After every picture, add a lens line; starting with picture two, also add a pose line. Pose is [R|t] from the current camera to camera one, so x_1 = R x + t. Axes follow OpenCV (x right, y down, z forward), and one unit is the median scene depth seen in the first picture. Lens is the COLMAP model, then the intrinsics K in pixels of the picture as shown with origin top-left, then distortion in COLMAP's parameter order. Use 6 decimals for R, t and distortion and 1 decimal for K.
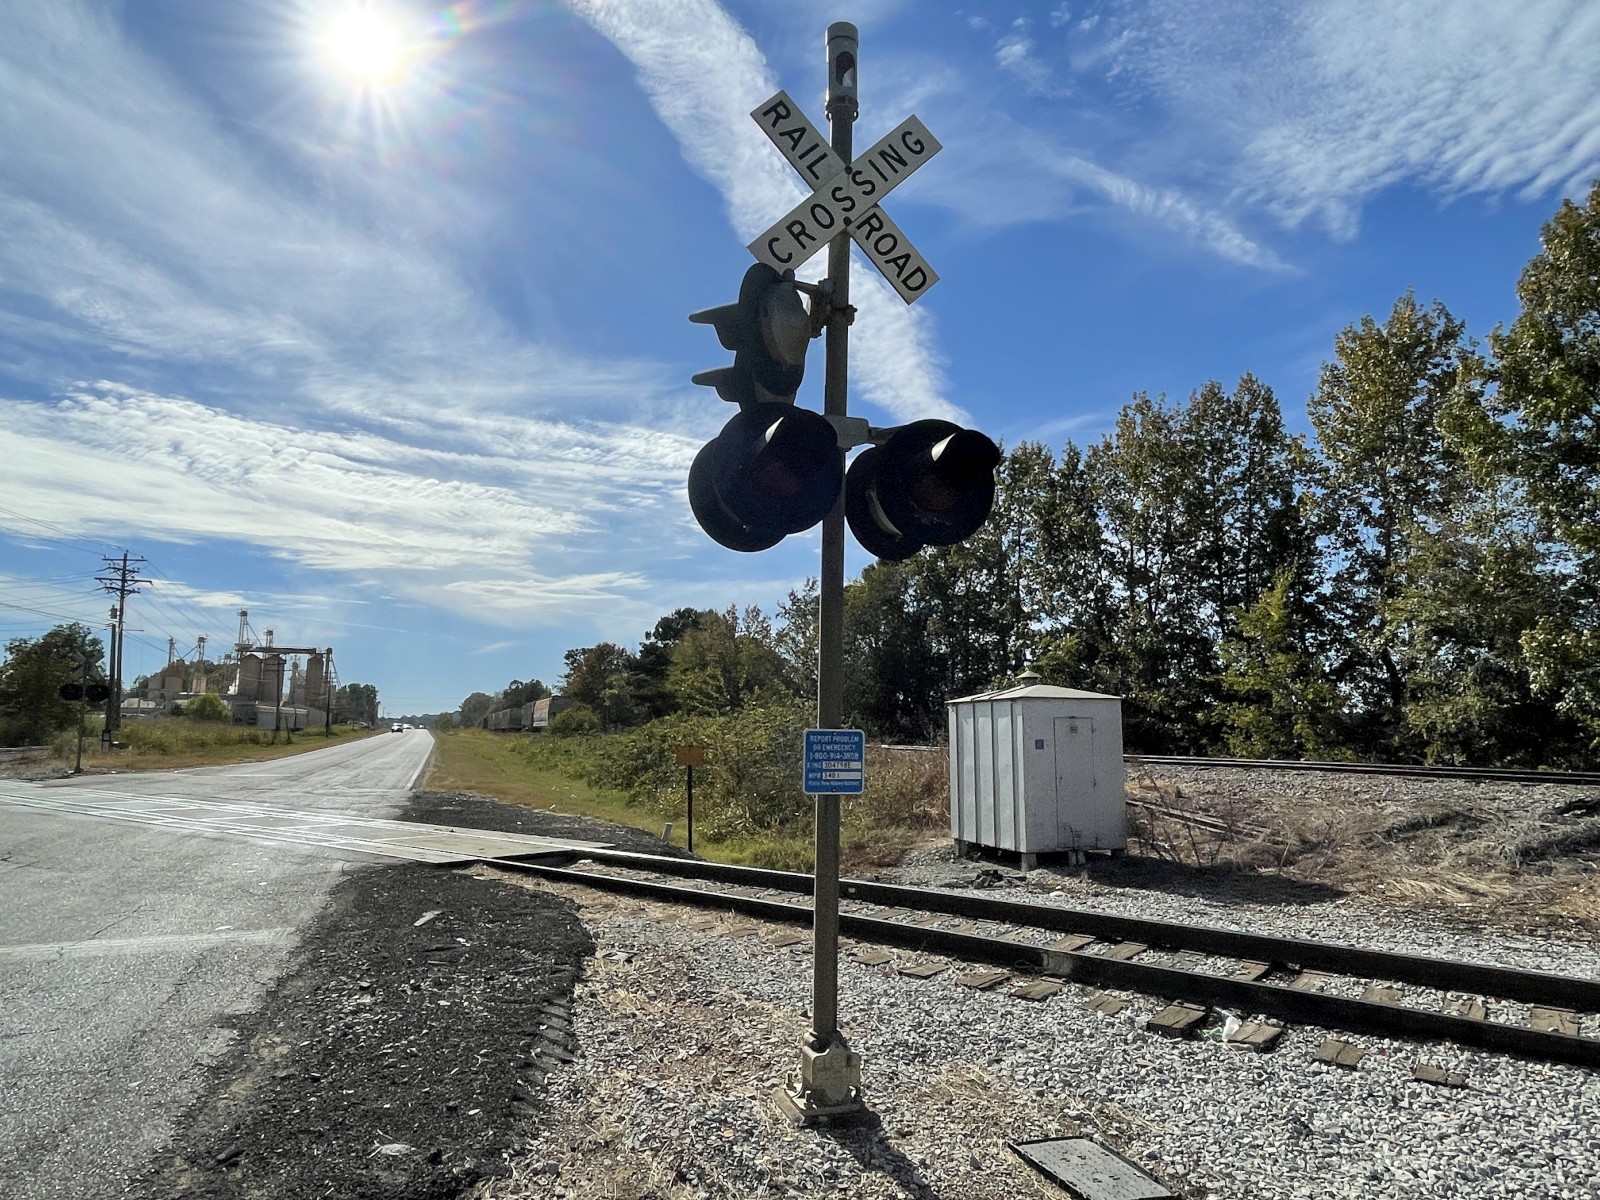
lens RADIAL K [[971.4, 0, 806.7], [0, 971.4, 602.8], [0, 0, 1]] dist [-0.003315, -0.001770]
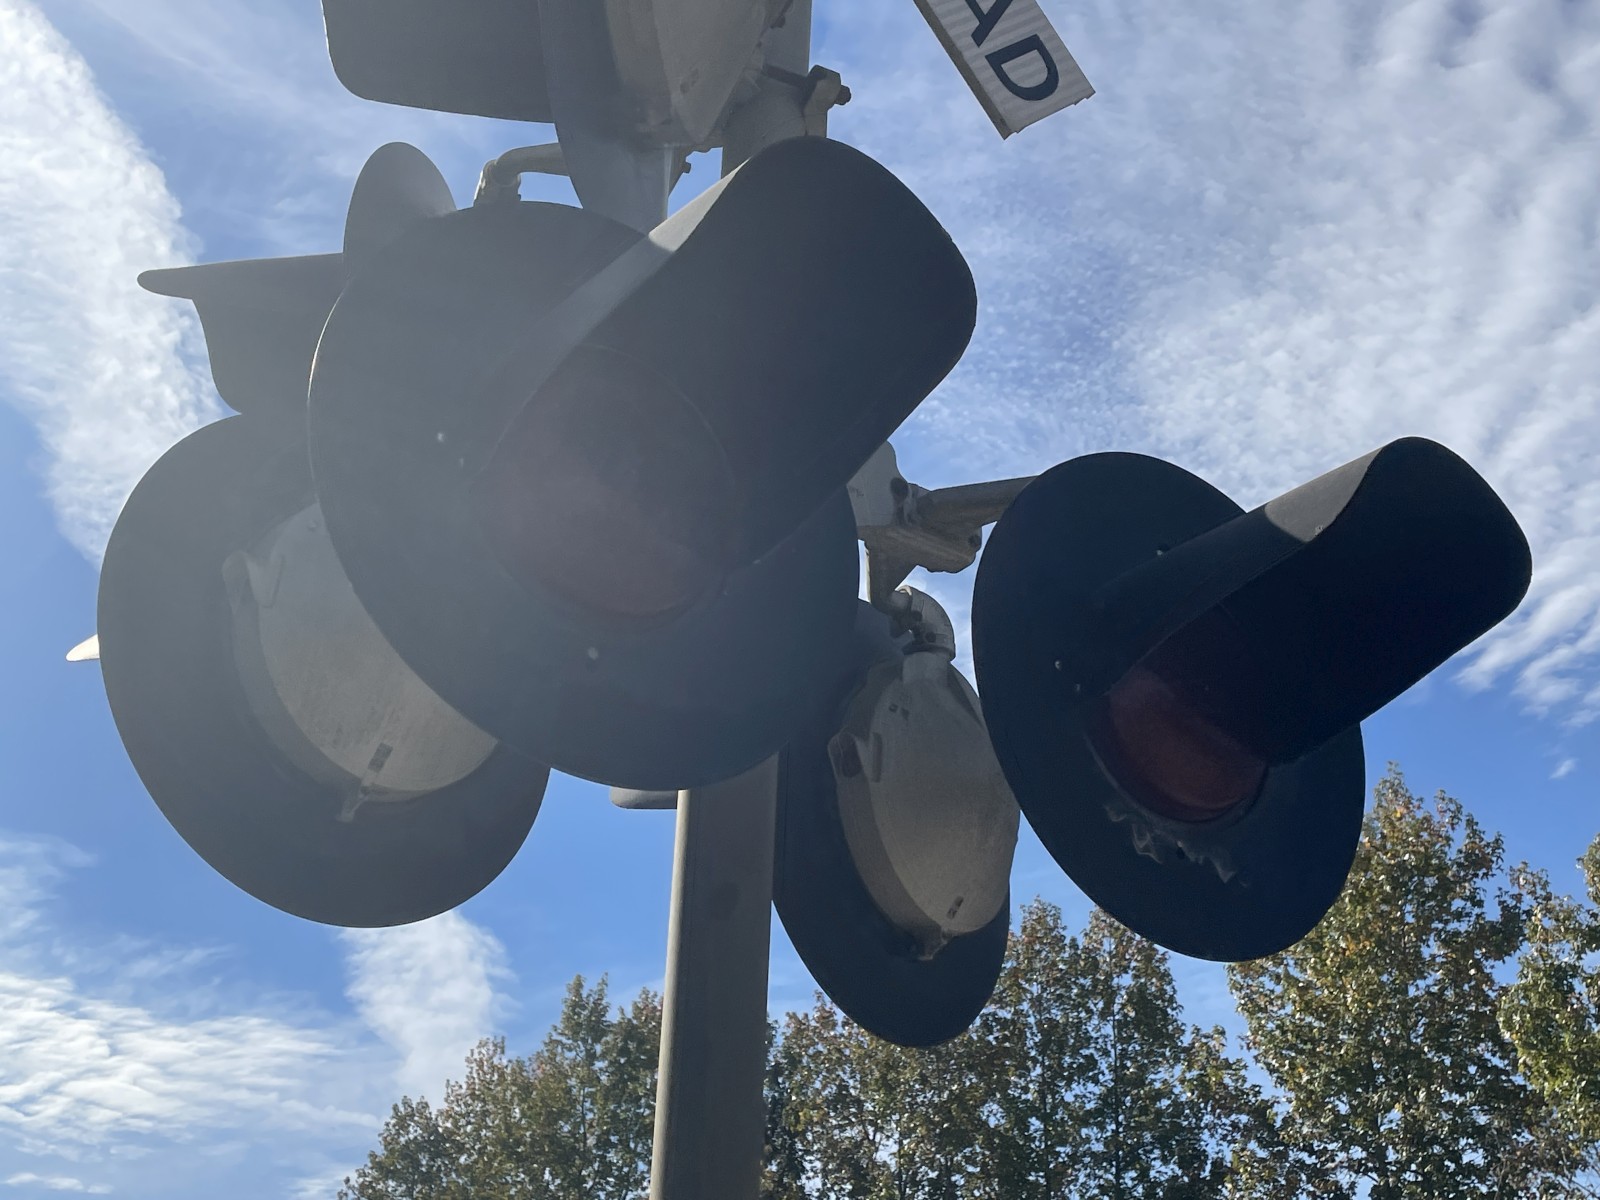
lens RADIAL K [[2021.4, 0, 821.1], [0, 2021.4, 573.6], [0, 0, 1]] dist [0.065811, -0.027845]
pose [[0.944263, 0.161237, 0.287002, -0.028534], [-0.045678, 0.927578, -0.370827, 0.009729], [-0.326007, 0.337049, 0.883242, 0.163146]]
